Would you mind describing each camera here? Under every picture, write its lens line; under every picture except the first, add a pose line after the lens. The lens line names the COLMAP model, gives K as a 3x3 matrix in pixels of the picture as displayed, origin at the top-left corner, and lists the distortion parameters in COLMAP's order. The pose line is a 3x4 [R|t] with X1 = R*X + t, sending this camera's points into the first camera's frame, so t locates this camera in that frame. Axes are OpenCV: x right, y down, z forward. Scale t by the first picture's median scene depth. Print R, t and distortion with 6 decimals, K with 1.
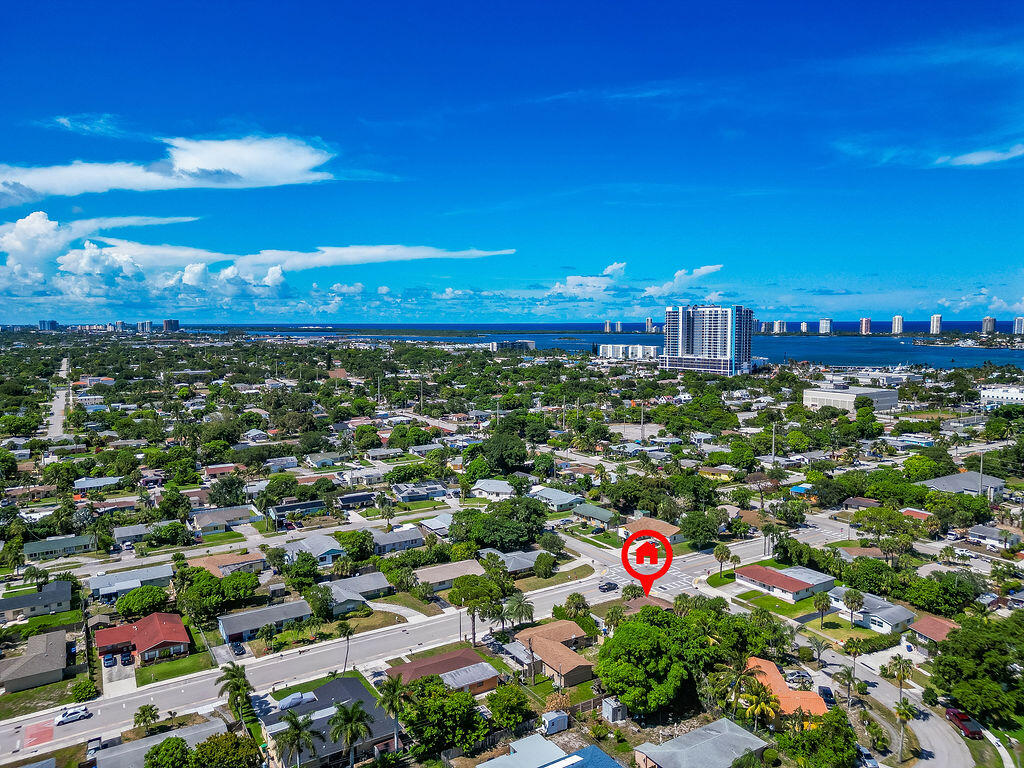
lens RADIAL K [[719.3, 0, 514.4], [0, 719.3, 385.9], [0, 0, 1]] dist [0.069845, -0.074104]
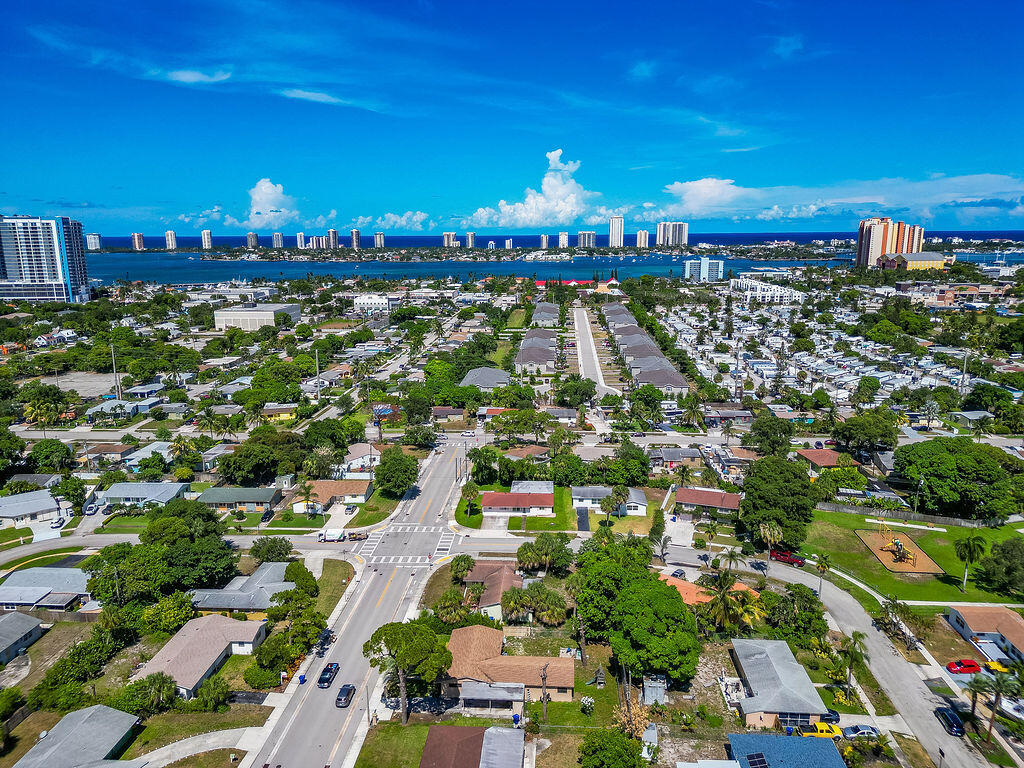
lens RADIAL K [[719.3, 0, 514.4], [0, 719.3, 385.9], [0, 0, 1]] dist [0.069845, -0.074104]
pose [[0.583633, -0.170173, 0.793986, -0.232196], [0.079311, 0.985065, 0.152828, -0.022112], [-0.808135, -0.026223, 0.588413, 0.253352]]
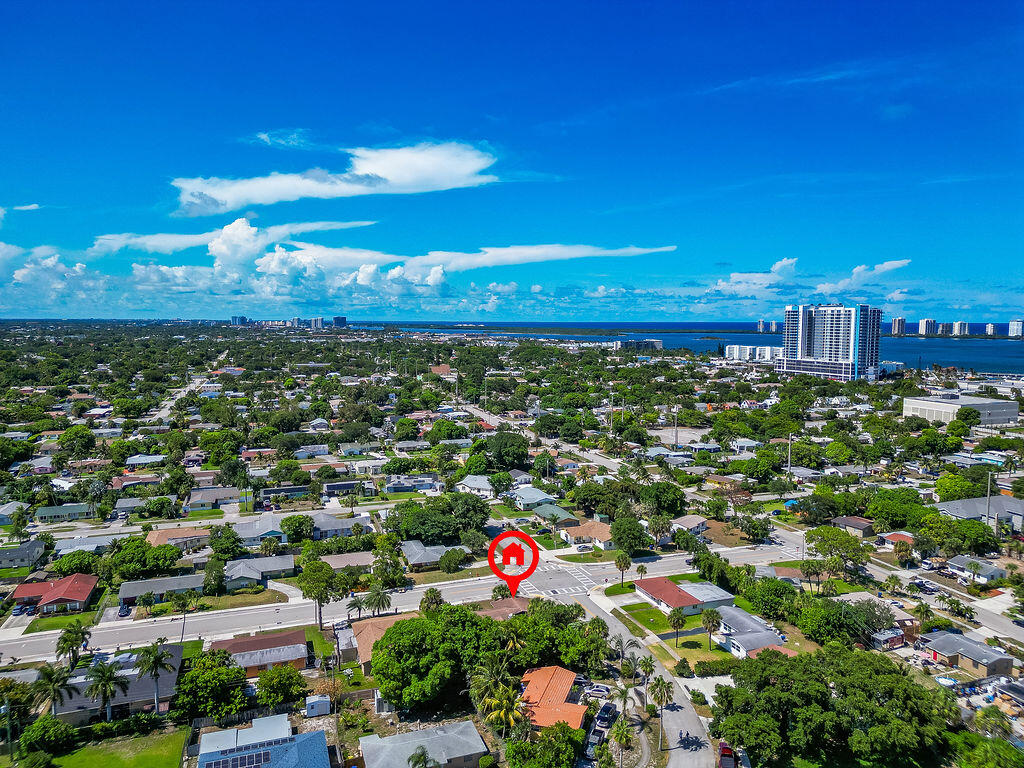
lens RADIAL K [[719.3, 0, 514.4], [0, 719.3, 385.9], [0, 0, 1]] dist [0.069845, -0.074104]
pose [[0.976955, 0.027723, -0.211639, 0.206825], [-0.027239, 0.999615, 0.005204, -0.002705], [0.211702, 0.000681, 0.977334, 0.016647]]
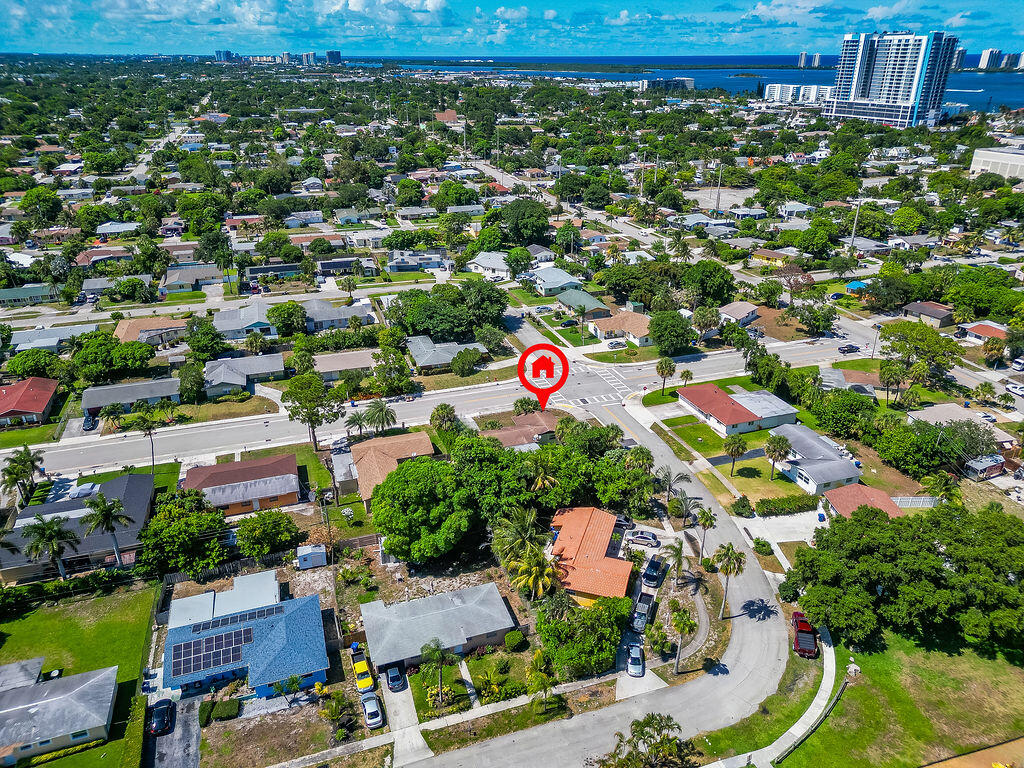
lens RADIAL K [[719.3, 0, 514.4], [0, 719.3, 385.9], [0, 0, 1]] dist [0.069845, -0.074104]
pose [[0.973597, 0.098725, -0.205821, 0.174655], [-0.024678, 0.941877, 0.335050, -0.012035], [0.226936, -0.321124, 0.919445, 0.122043]]
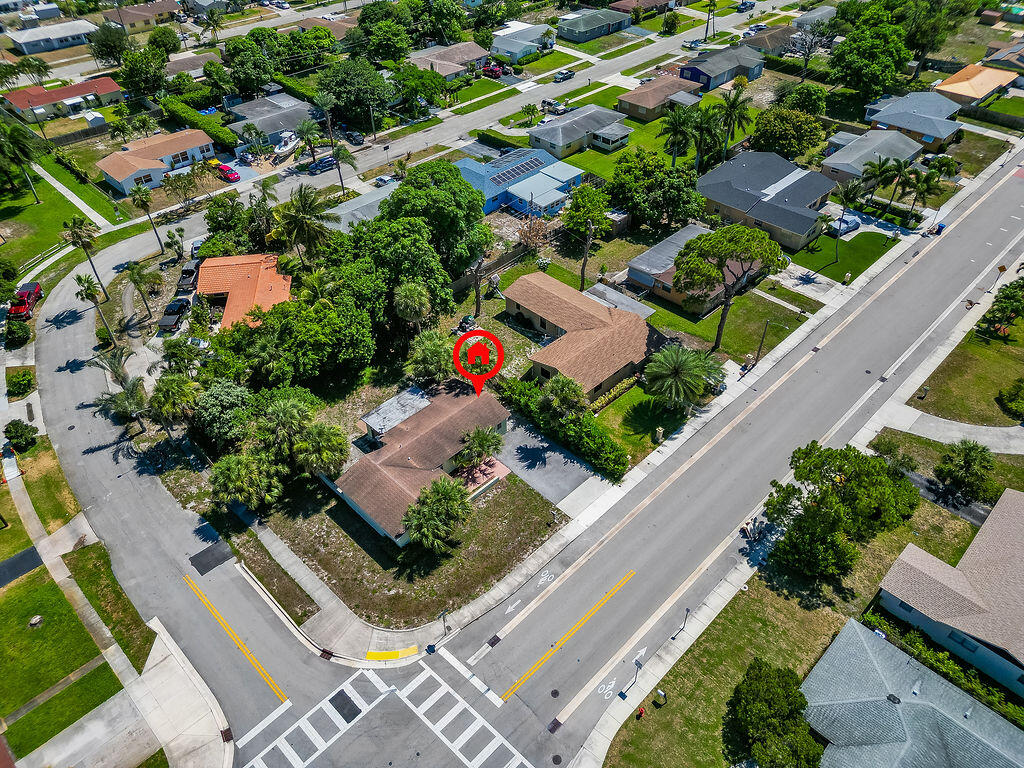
lens RADIAL K [[719.3, 0, 514.4], [0, 719.3, 385.9], [0, 0, 1]] dist [0.069845, -0.074104]
pose [[-0.973025, 0.161880, -0.164370, 0.097018], [-0.007634, 0.689498, 0.724247, -0.017135], [0.230574, 0.705966, -0.669663, 0.661005]]
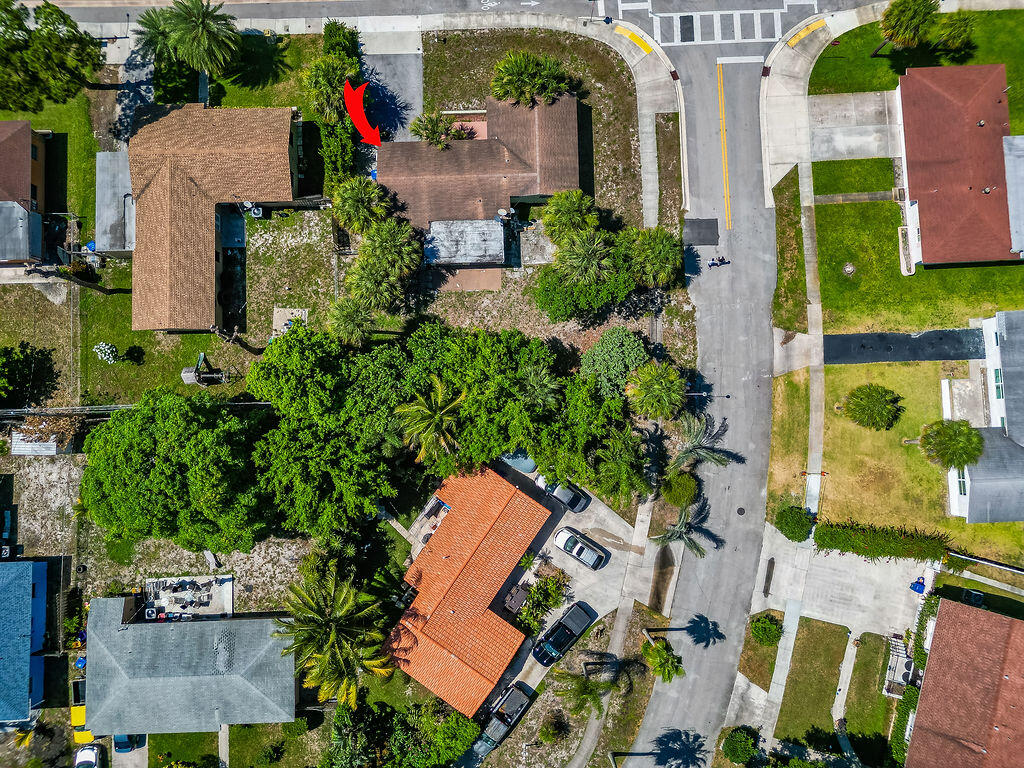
lens RADIAL K [[719.3, 0, 514.4], [0, 719.3, 385.9], [0, 0, 1]] dist [0.069845, -0.074104]
pose [[0.864234, 0.501563, -0.039156, 0.138228], [-0.041684, 0.148954, 0.987965, -0.037021], [0.501359, -0.852201, 0.149638, 0.436029]]
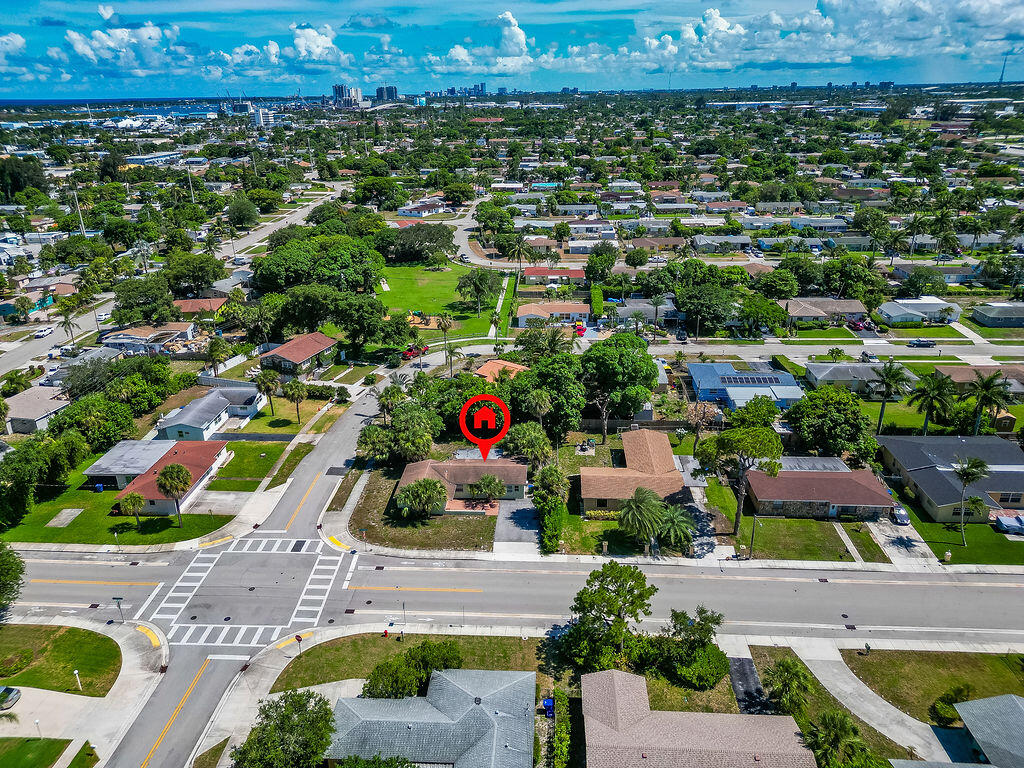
lens RADIAL K [[719.5, 0, 514.4], [0, 719.5, 381.7], [0, 0, 1]] dist [0.039395, -0.002624]
pose [[-0.820040, -0.198541, 0.536764, -0.100622], [0.069373, 0.896497, 0.437585, -0.022267], [-0.568085, 0.396074, -0.721390, 0.727007]]
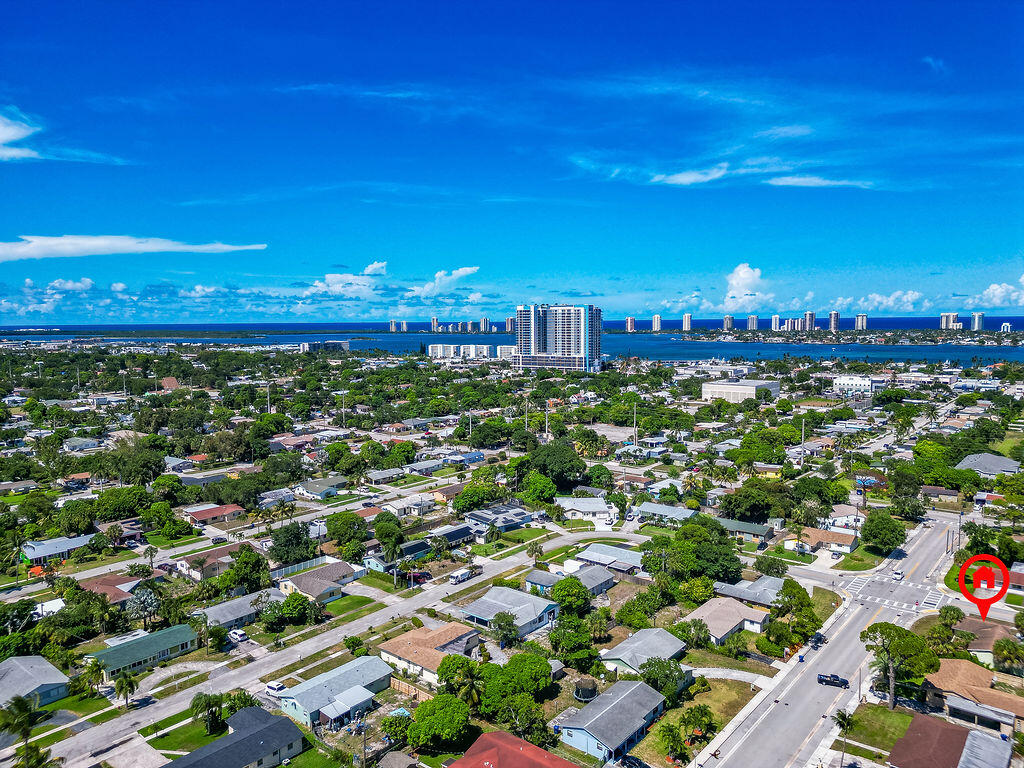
lens RADIAL K [[719.3, 0, 514.4], [0, 719.3, 385.9], [0, 0, 1]] dist [0.069845, -0.074104]
pose [[0.947429, -0.035072, 0.318037, -0.343717], [0.034928, 0.999371, 0.006159, -0.013519], [-0.318053, 0.005273, 0.948058, 0.166913]]
